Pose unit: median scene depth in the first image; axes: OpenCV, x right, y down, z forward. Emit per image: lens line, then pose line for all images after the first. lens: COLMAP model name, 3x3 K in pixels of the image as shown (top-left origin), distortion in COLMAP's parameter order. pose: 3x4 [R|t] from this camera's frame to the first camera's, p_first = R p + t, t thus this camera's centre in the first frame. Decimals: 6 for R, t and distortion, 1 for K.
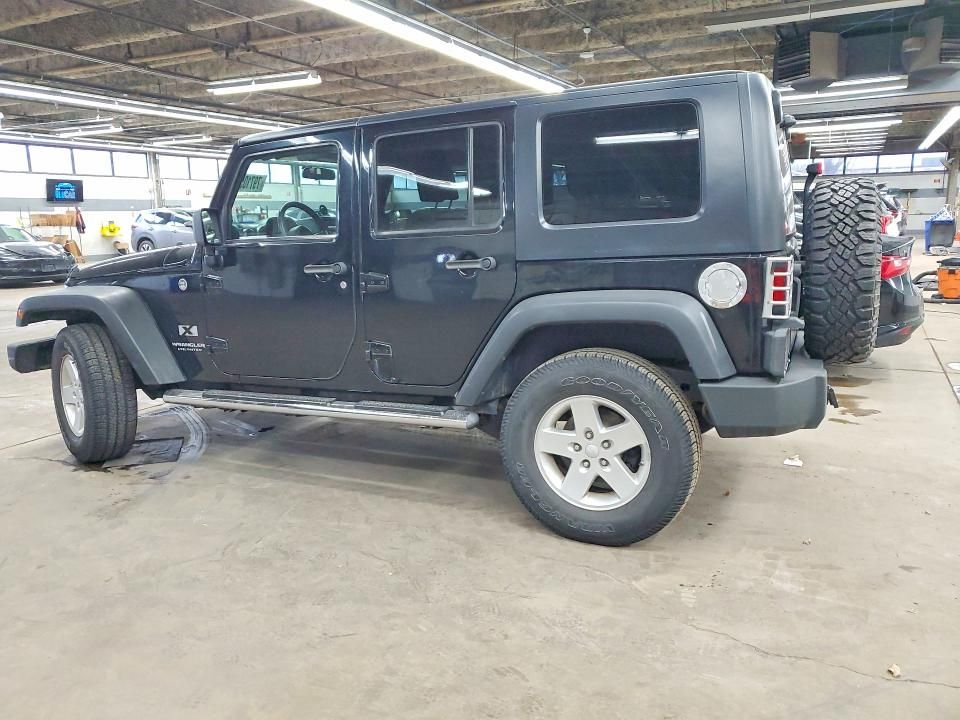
lens RADIAL K [[756.5, 0, 482.7], [0, 756.5, 355.1], [0, 0, 1]] dist [0.028779, -0.005767]
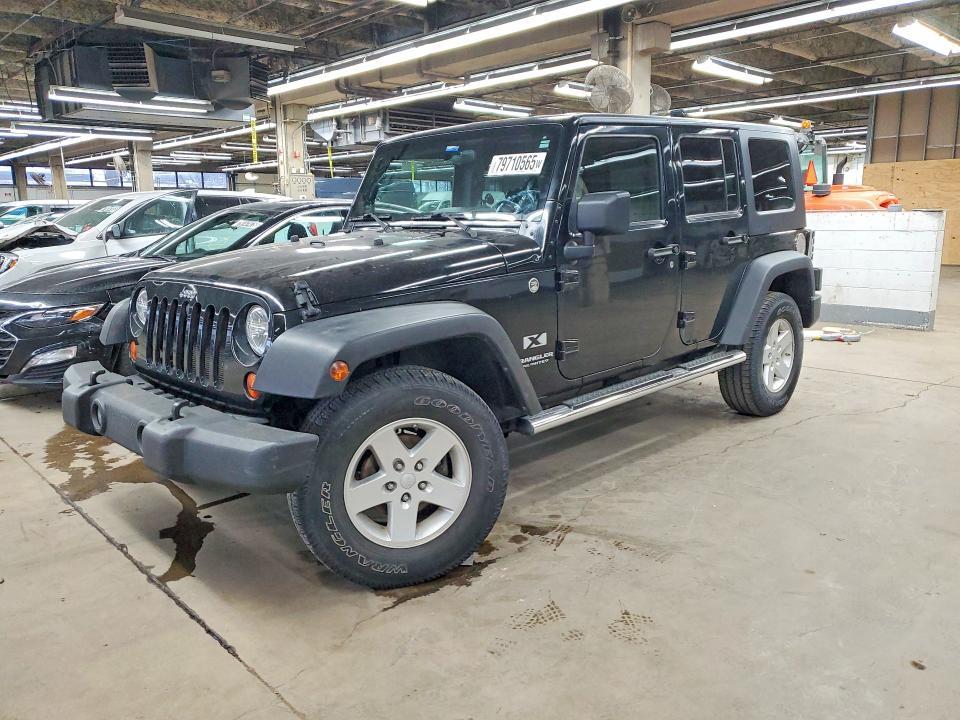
lens RADIAL K [[733.1, 0, 482.1], [0, 733.1, 364.4], [0, 0, 1]] dist [0.038746, -0.001576]
pose [[0.341937, -0.172648, 0.923727, -1.159793], [0.178016, 0.977080, 0.116723, -0.111244], [-0.922708, 0.124526, 0.364834, 0.783491]]
